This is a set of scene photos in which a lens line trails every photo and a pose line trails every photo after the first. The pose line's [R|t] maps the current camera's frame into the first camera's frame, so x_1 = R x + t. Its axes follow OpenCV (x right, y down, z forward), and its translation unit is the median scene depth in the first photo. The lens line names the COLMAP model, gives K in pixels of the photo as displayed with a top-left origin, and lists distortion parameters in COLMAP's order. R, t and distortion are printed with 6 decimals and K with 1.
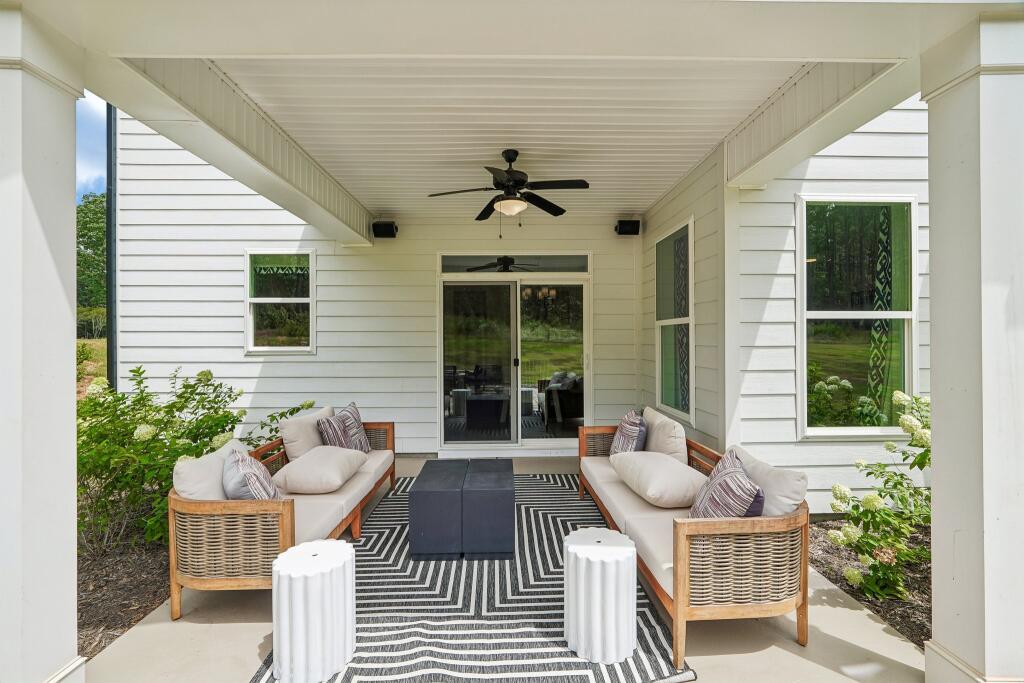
lens RADIAL K [[440.7, 0, 513.2], [0, 440.7, 341.3], [0, 0, 1]] dist [-0.013453, 0.003790]
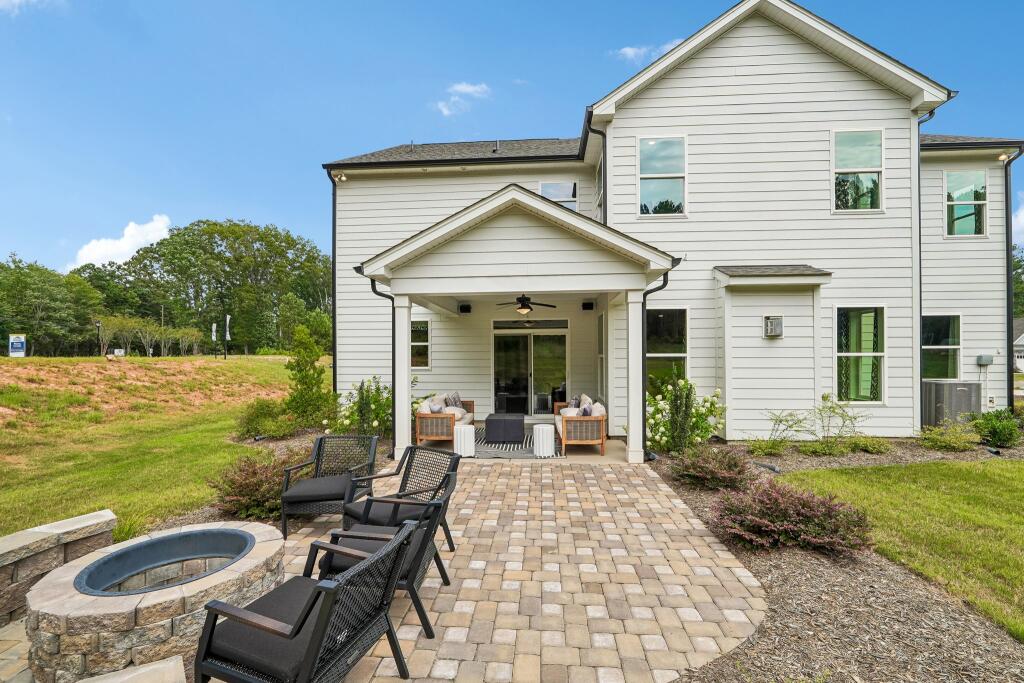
lens RADIAL K [[440.7, 0, 511.9], [0, 440.7, 349.4], [0, 0, 1]] dist [-0.013453, 0.003790]
pose [[0.995624, -0.002872, -0.093403, 0.107675], [0.001146, 0.999828, -0.018530, -0.030101], [0.093440, 0.018342, 0.995456, -0.979540]]
